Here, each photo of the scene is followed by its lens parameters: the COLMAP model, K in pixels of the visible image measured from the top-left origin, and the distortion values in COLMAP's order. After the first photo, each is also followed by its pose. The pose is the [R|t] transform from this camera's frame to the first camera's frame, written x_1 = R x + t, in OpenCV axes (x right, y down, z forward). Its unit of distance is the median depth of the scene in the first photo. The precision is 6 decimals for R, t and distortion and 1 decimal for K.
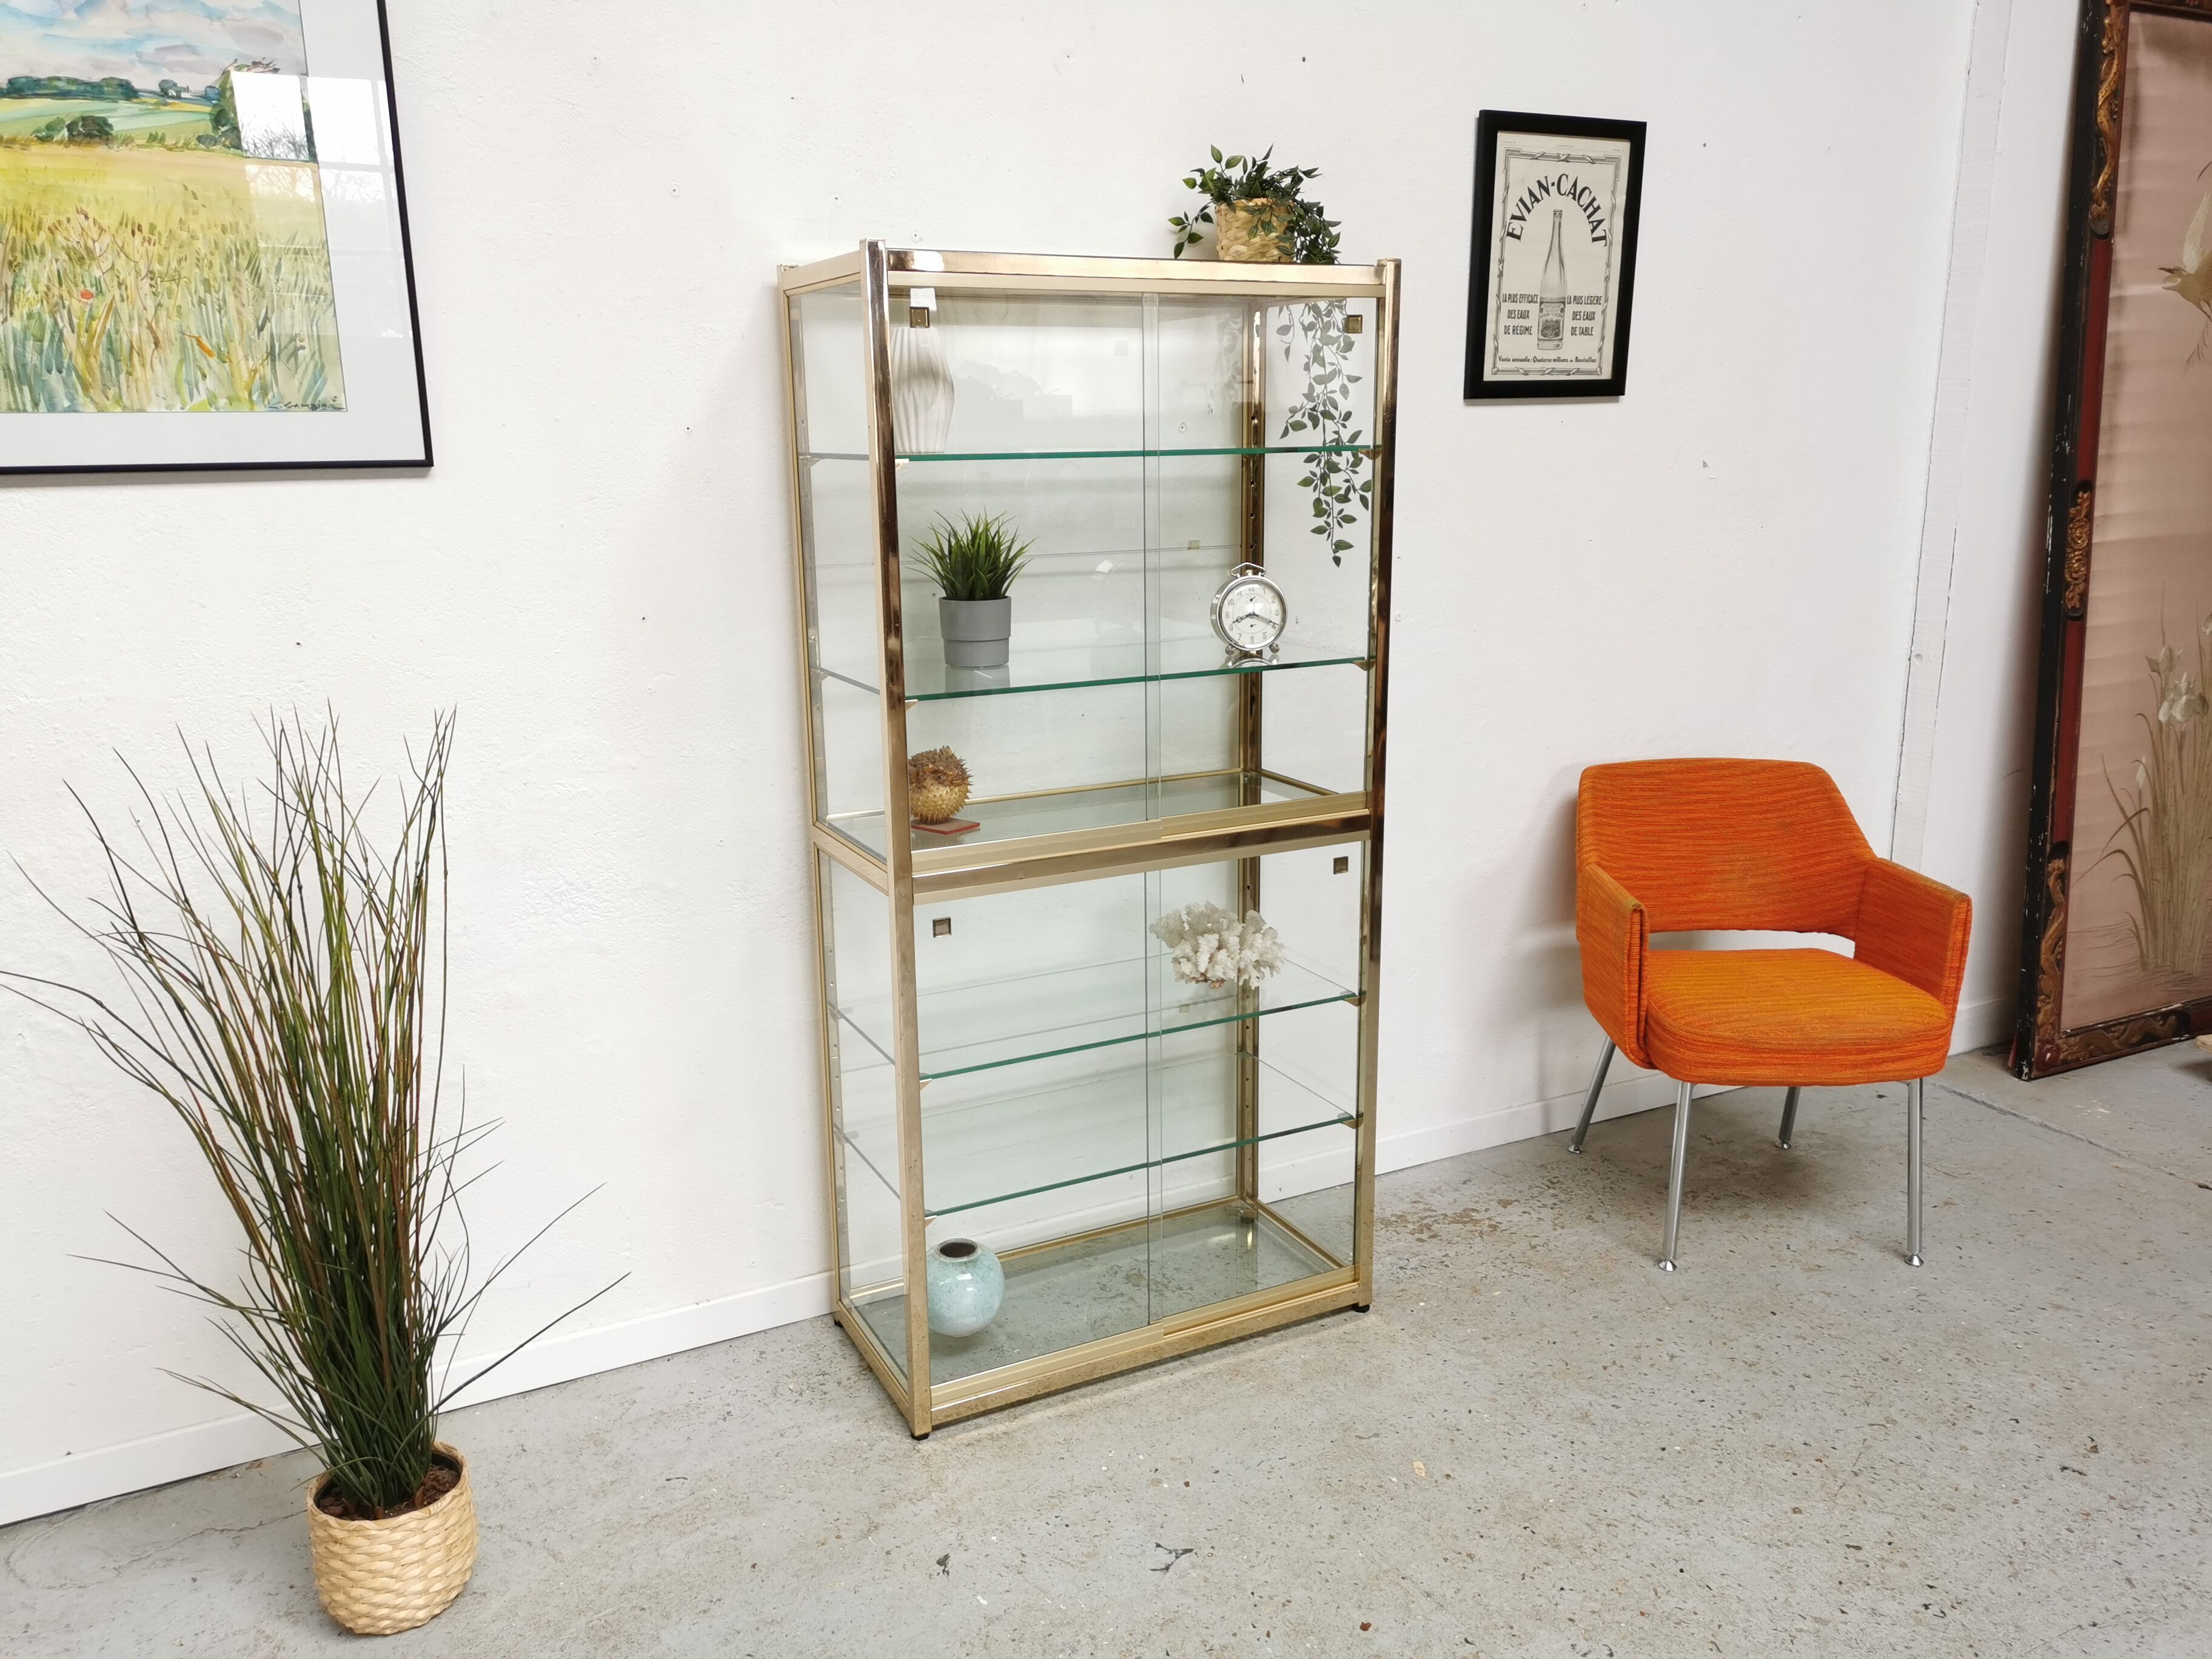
lens RADIAL K [[1704.2, 0, 1101.4], [0, 1704.2, 824.5], [0, 0, 1]] dist [0.056770, -0.037485]
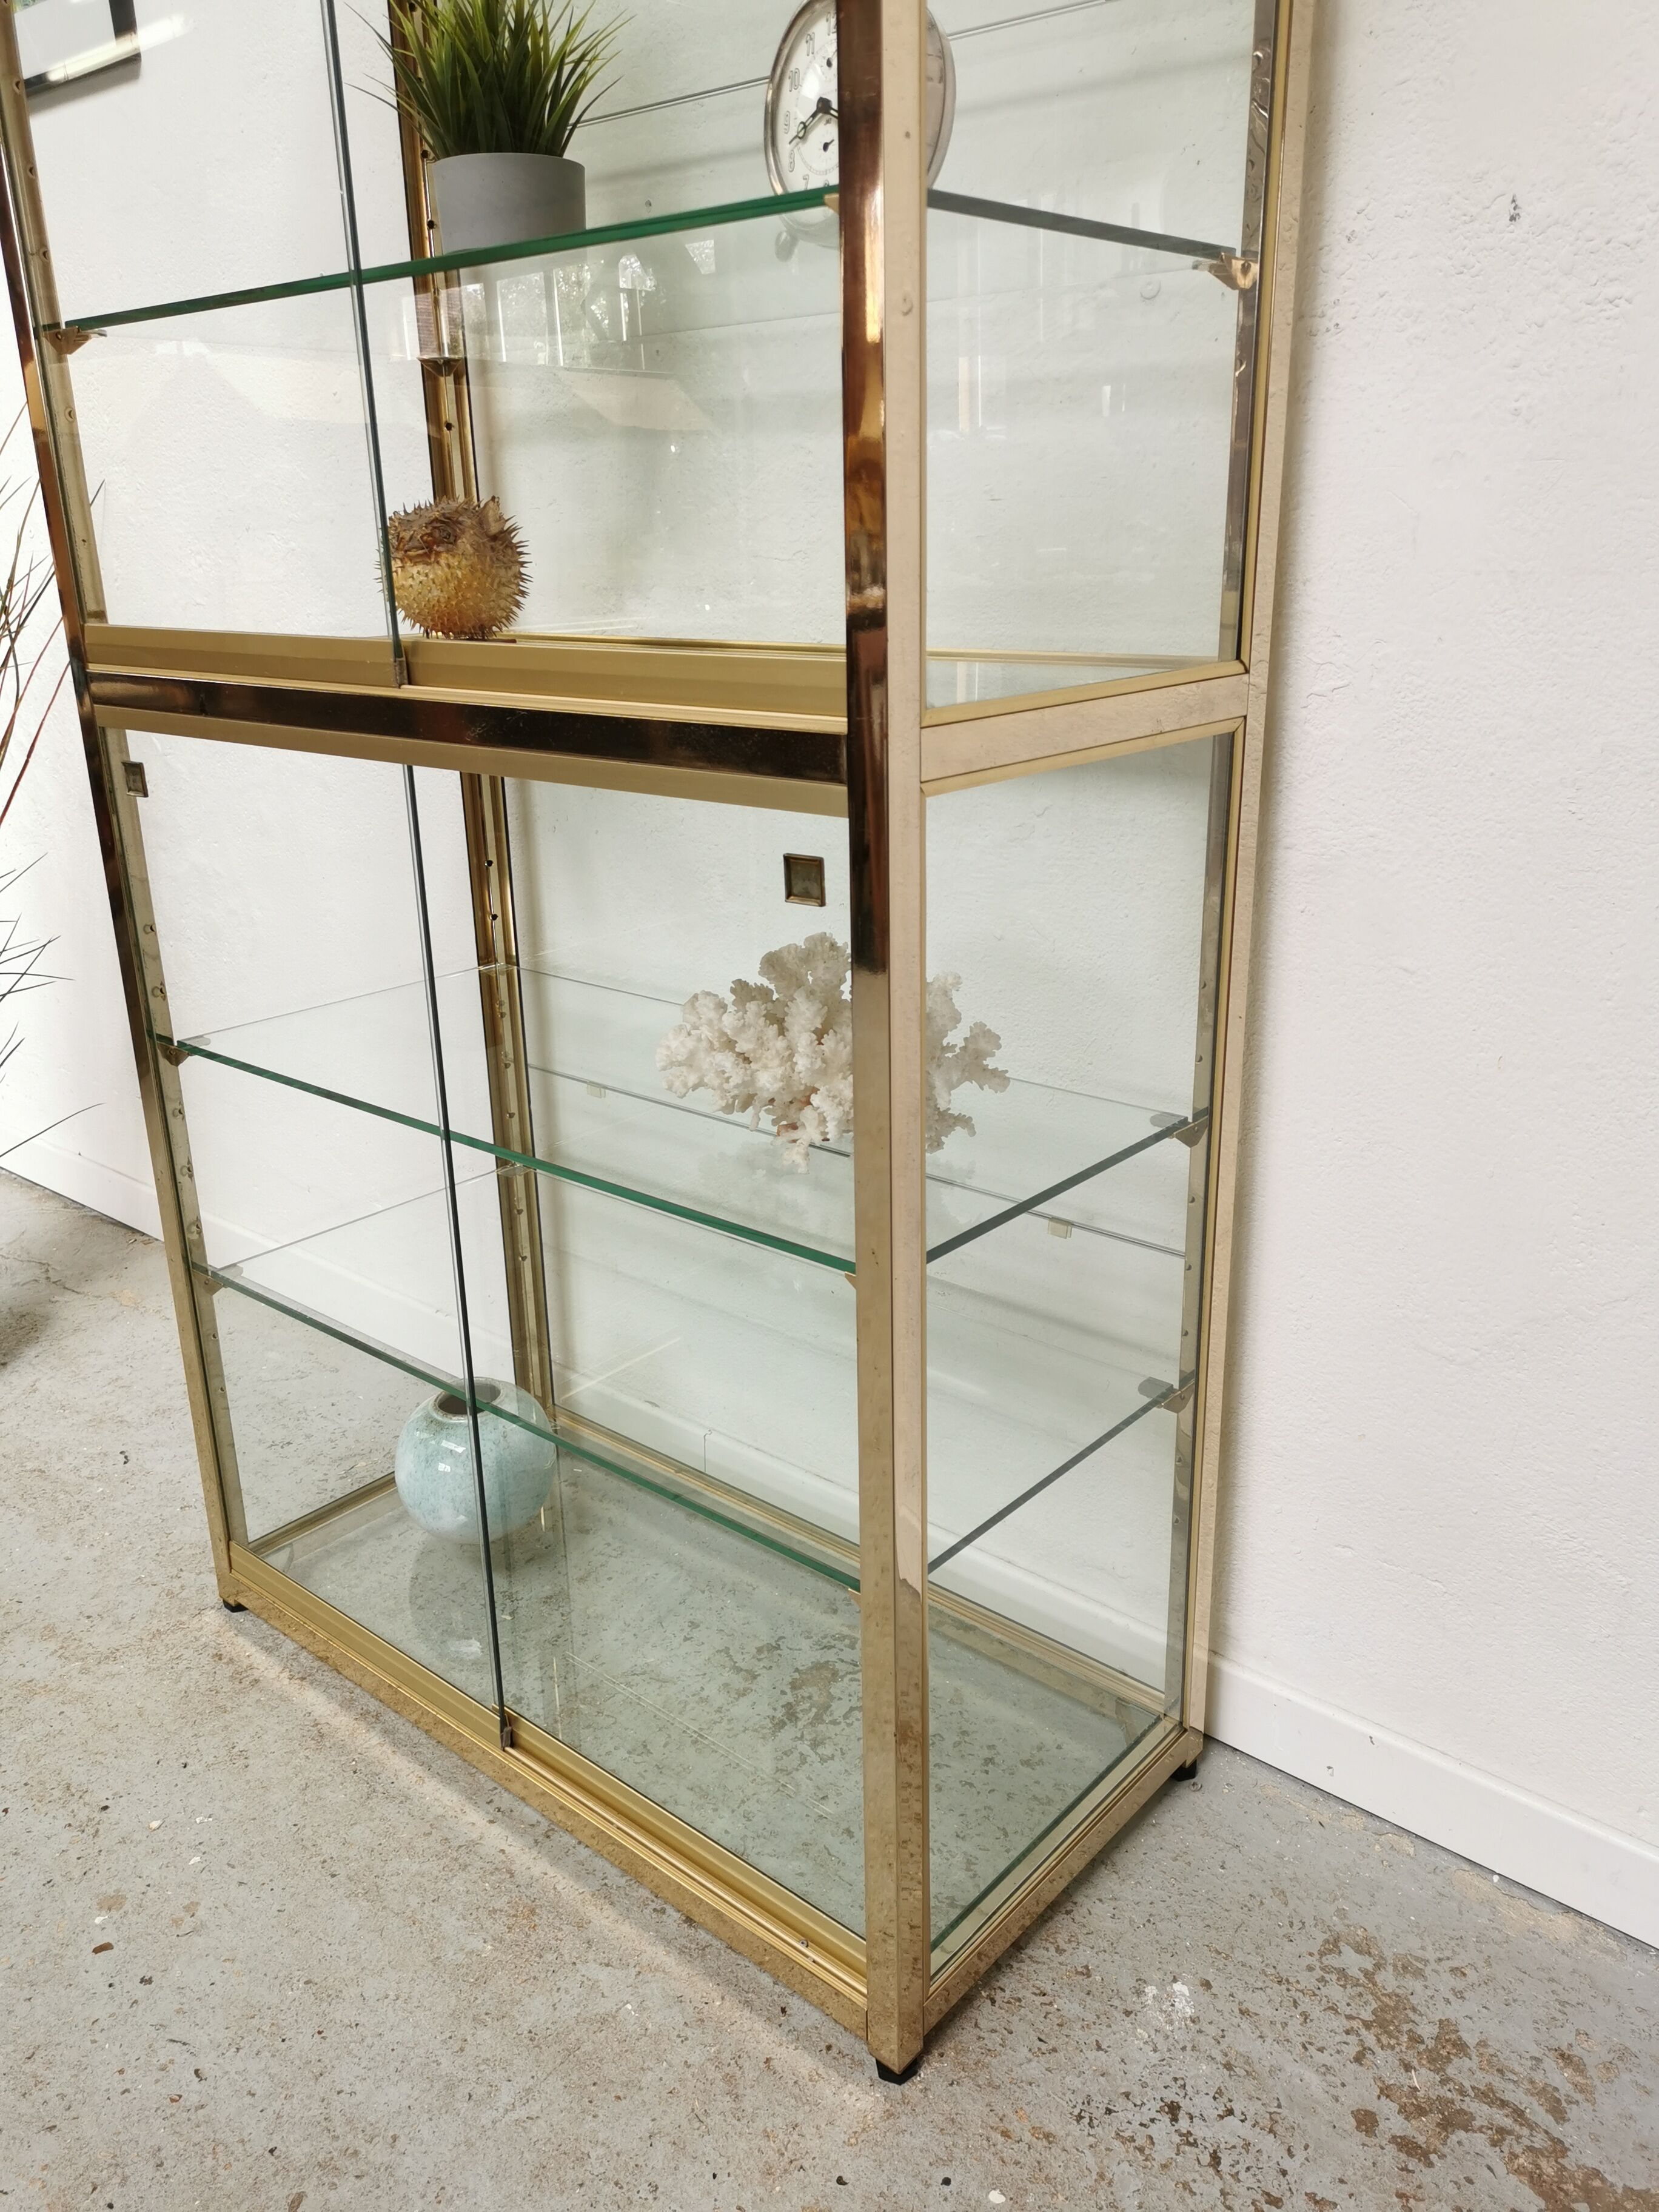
lens RADIAL K [[1718.4, 0, 829.5], [0, 1718.4, 1106.0], [0, 0, 1]] dist [0.035861, -0.012909]
pose [[0.376703, 0.303450, -0.875222, 0.477411], [-0.195007, 0.949628, 0.245315, -0.018952], [0.905576, 0.078263, 0.416902, 0.907958]]
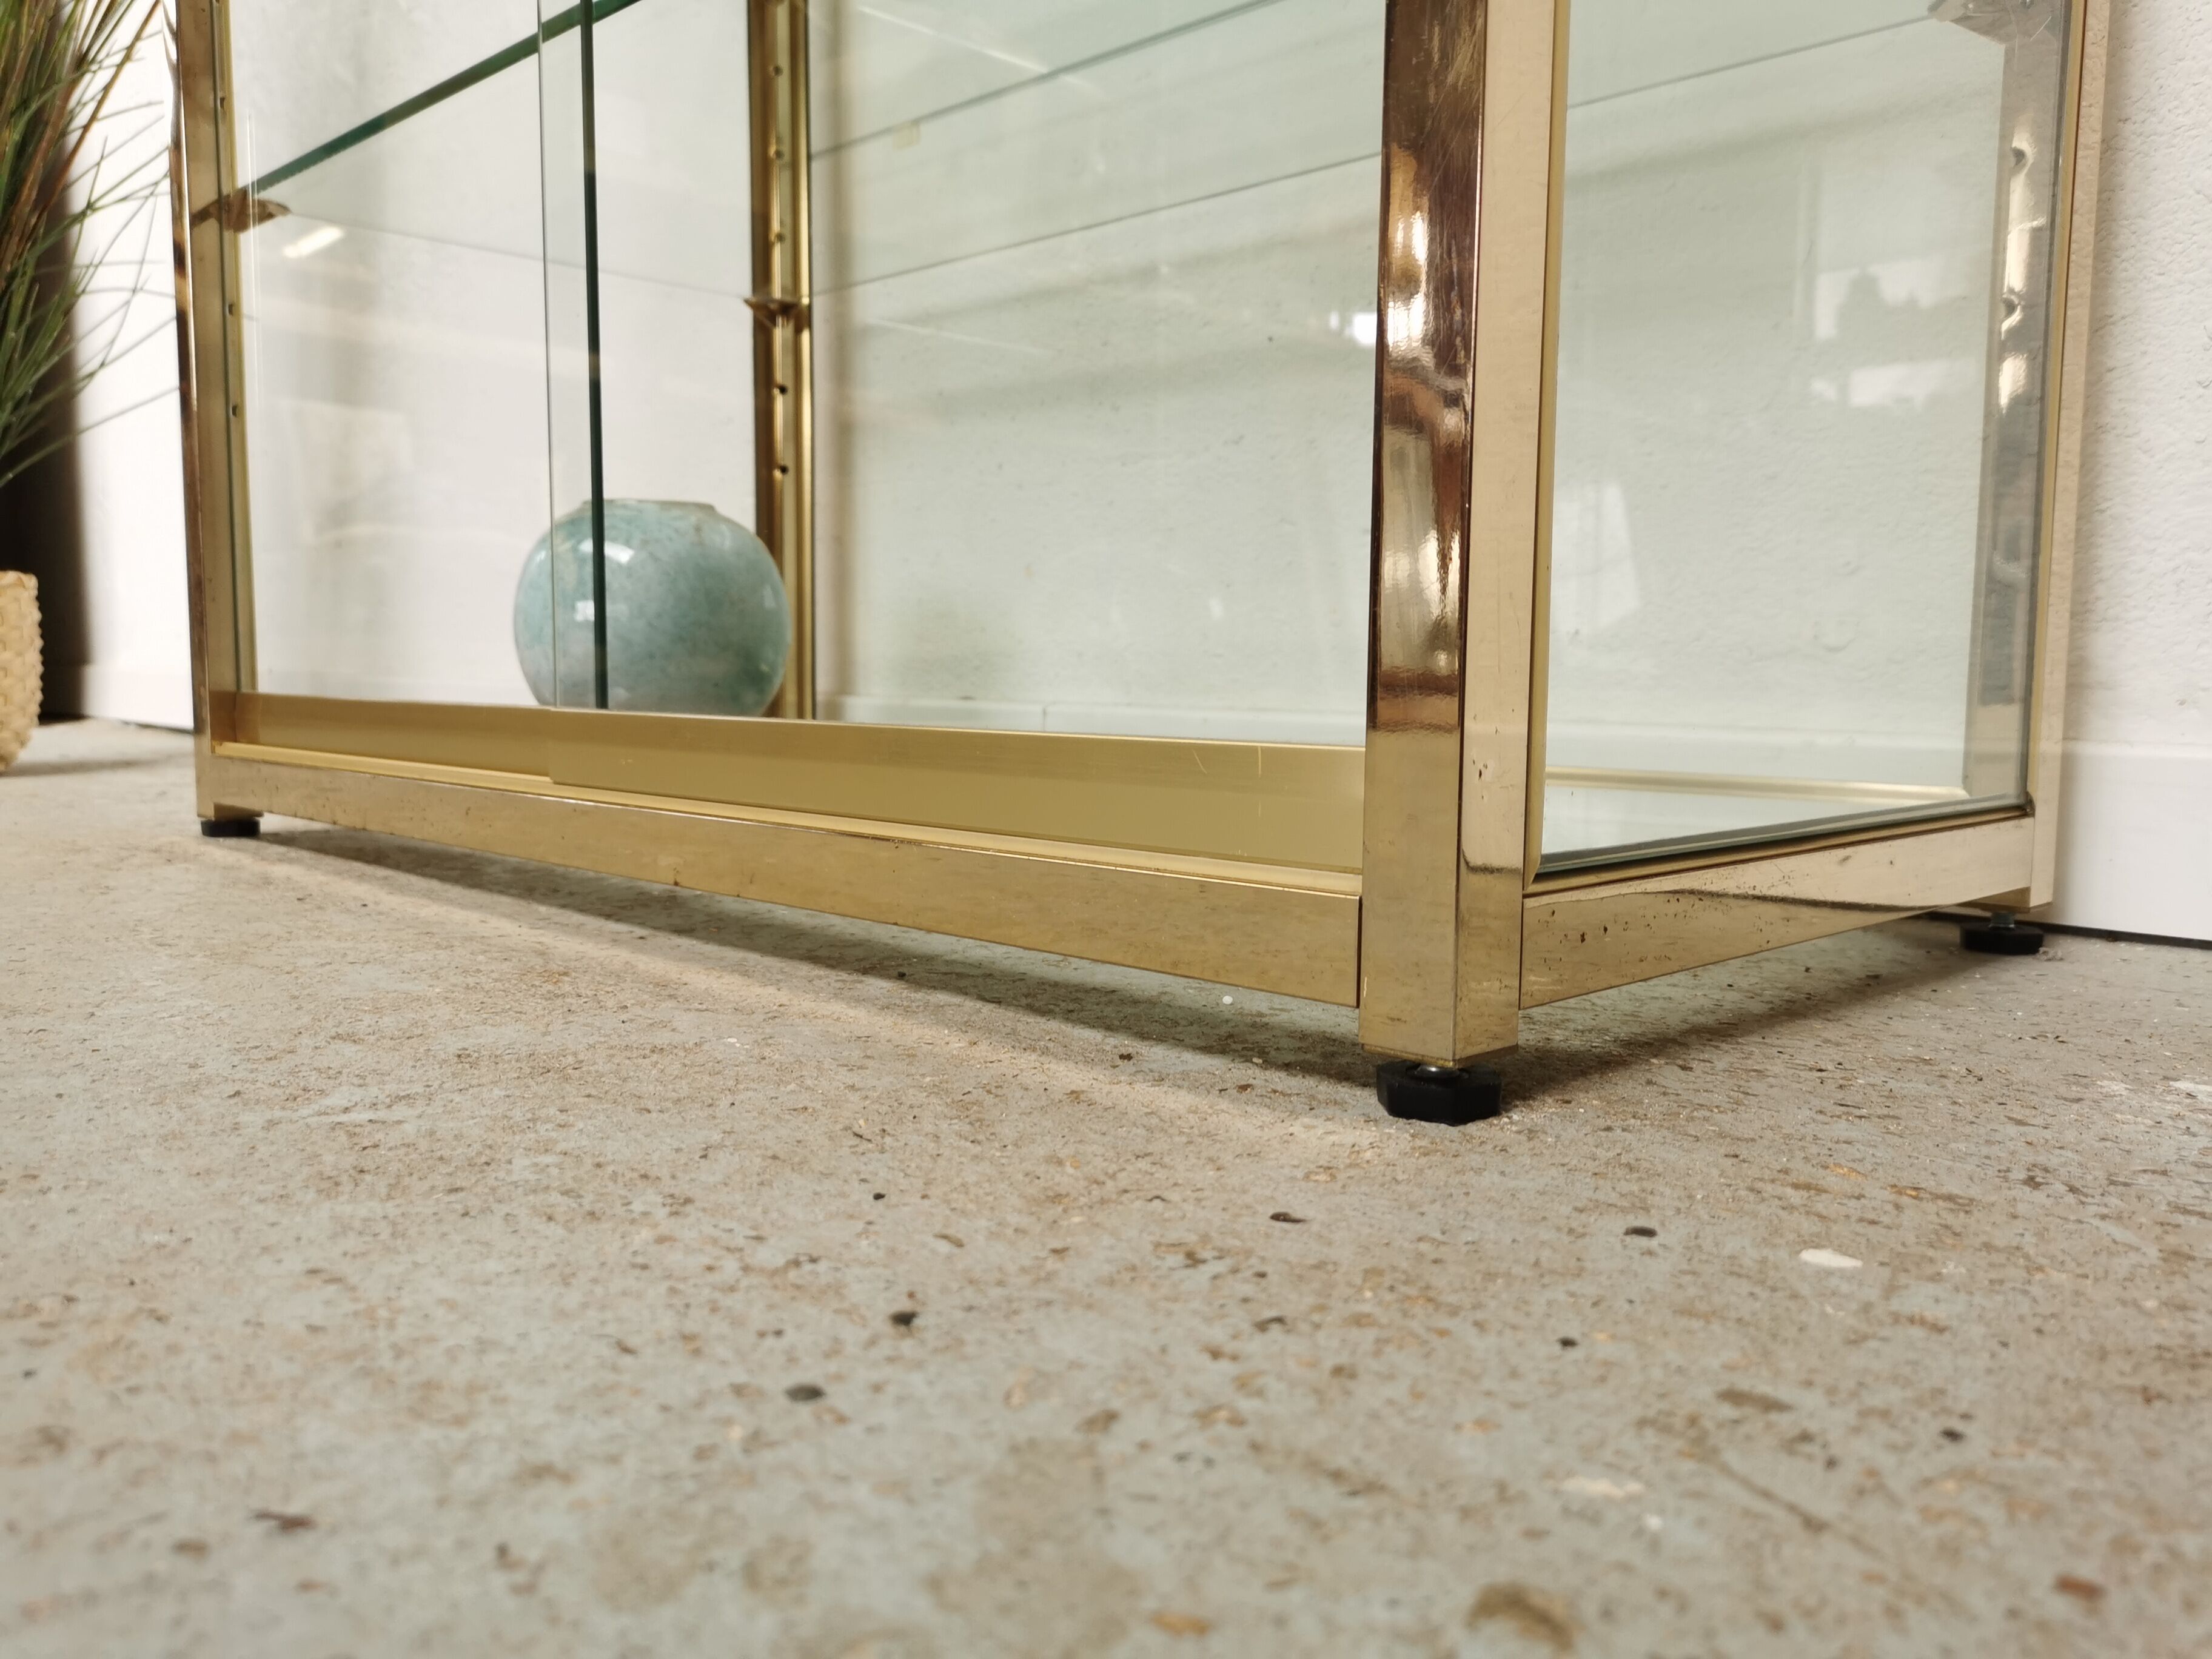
lens RADIAL K [[1718.4, 0, 1106.9], [0, 1718.4, 835.5], [0, 0, 1]] dist [0.035861, -0.012909]
pose [[0.304591, 0.106765, -0.946481, 0.305306], [-0.227126, 0.973174, 0.036684, 0.296084], [0.925007, 0.203797, 0.320669, 1.045251]]
